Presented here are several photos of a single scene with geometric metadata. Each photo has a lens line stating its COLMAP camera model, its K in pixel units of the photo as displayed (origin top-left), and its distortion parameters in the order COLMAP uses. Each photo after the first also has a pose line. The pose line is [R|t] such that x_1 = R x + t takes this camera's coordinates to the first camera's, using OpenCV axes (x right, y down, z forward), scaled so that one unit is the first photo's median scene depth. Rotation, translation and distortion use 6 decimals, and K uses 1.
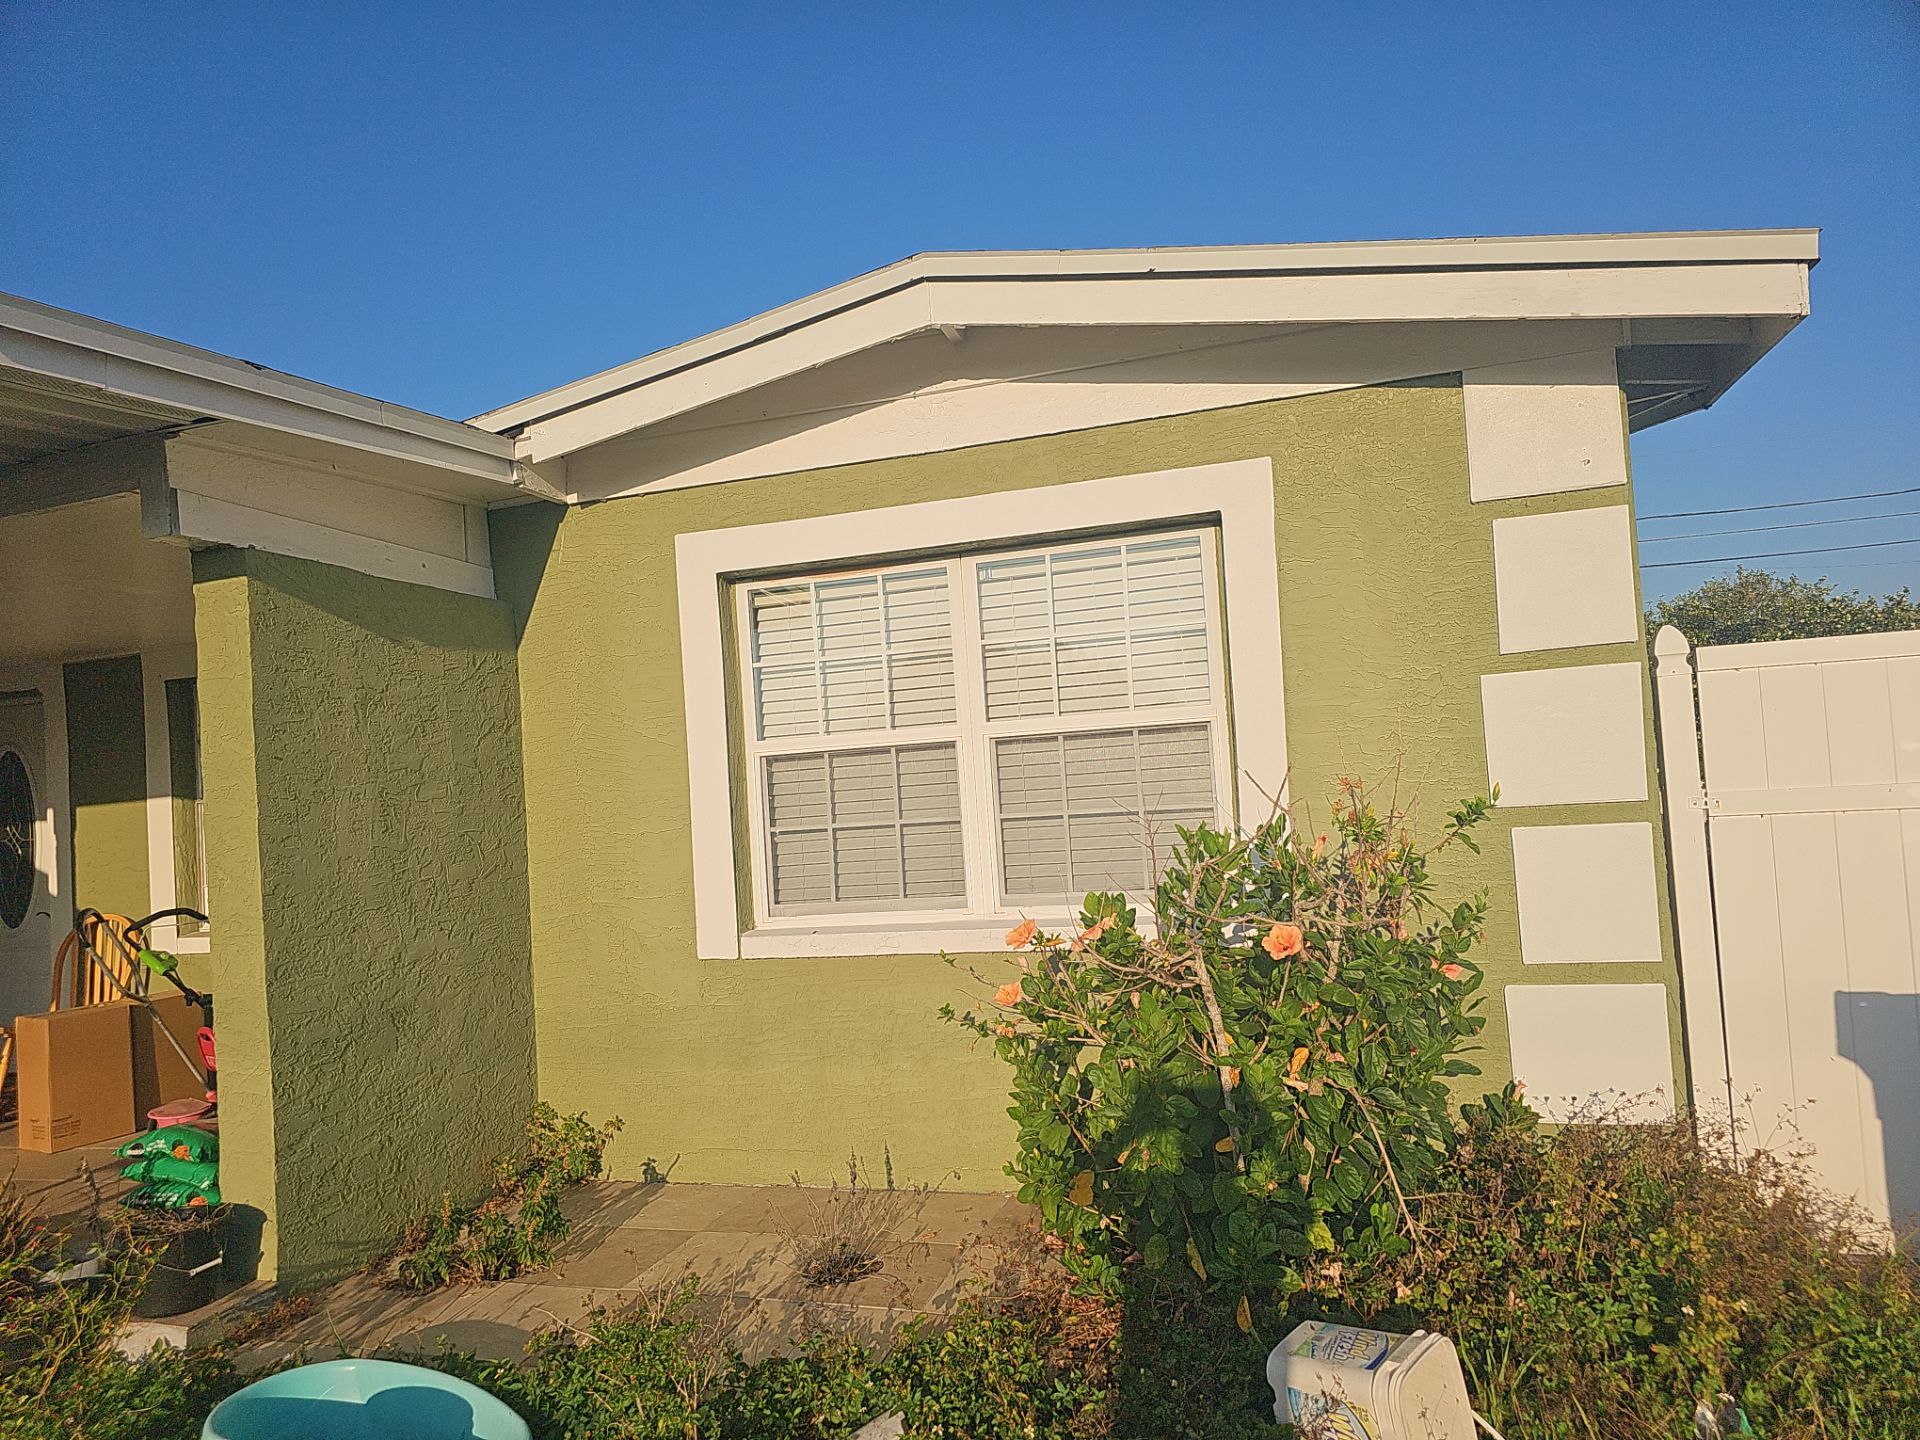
lens RADIAL K [[1315.0, 0, 967.0], [0, 1315.0, 748.8], [0, 0, 1]] dist [0.058676, -0.045441]
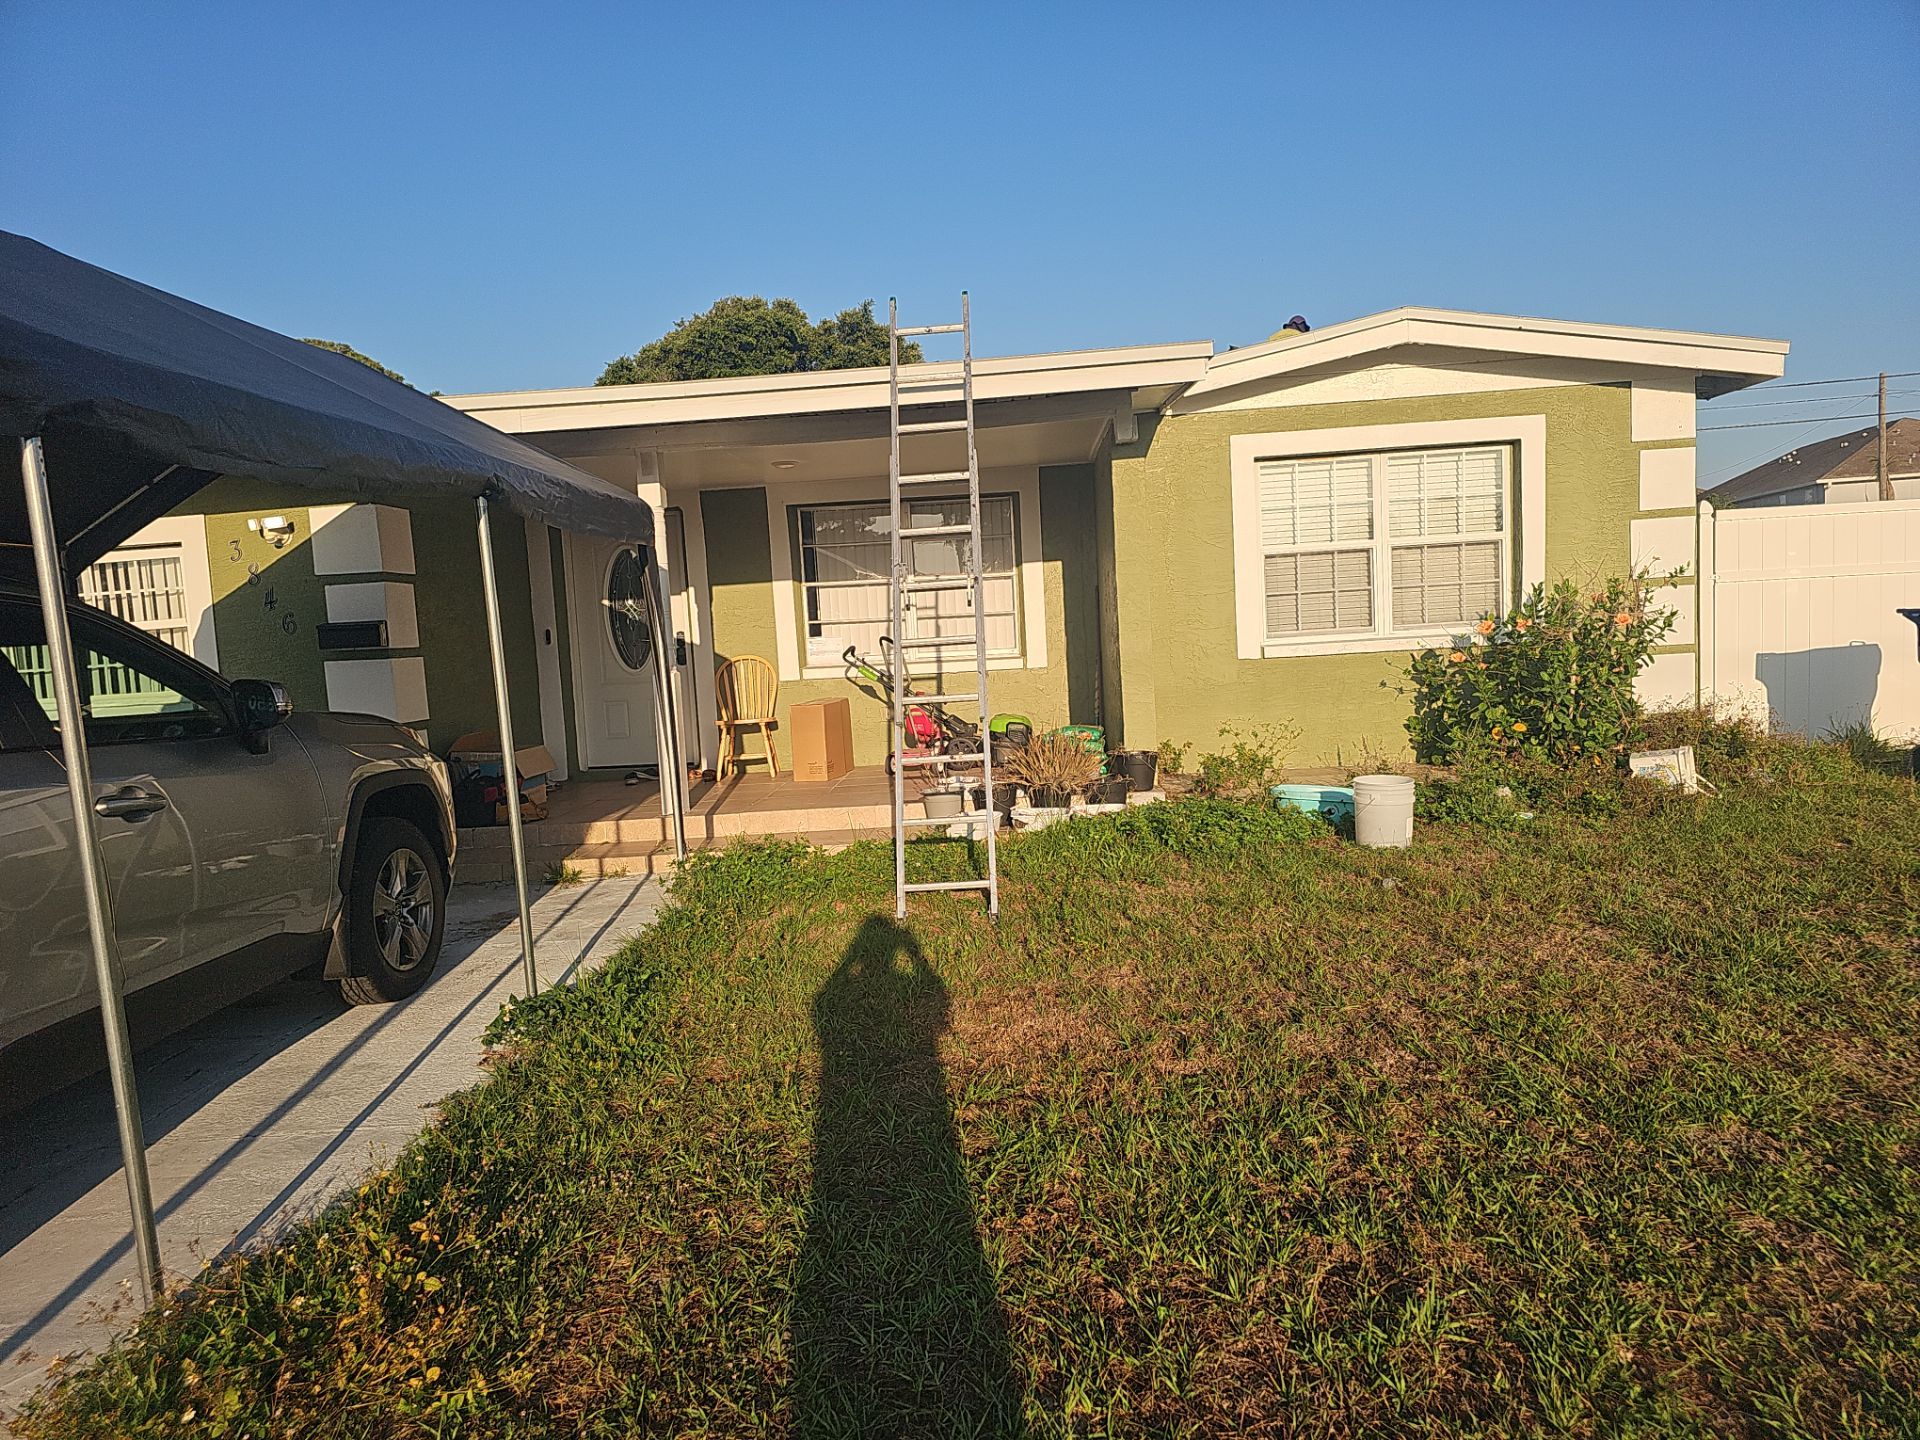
lens RADIAL K [[1315.0, 0, 967.0], [0, 1315.0, 748.8], [0, 0, 1]] dist [0.058676, -0.045441]
pose [[0.963506, -0.016028, 0.267207, -1.242896], [-0.013340, 0.994091, 0.107730, 0.097299], [-0.267355, -0.107362, 0.957598, -0.865957]]
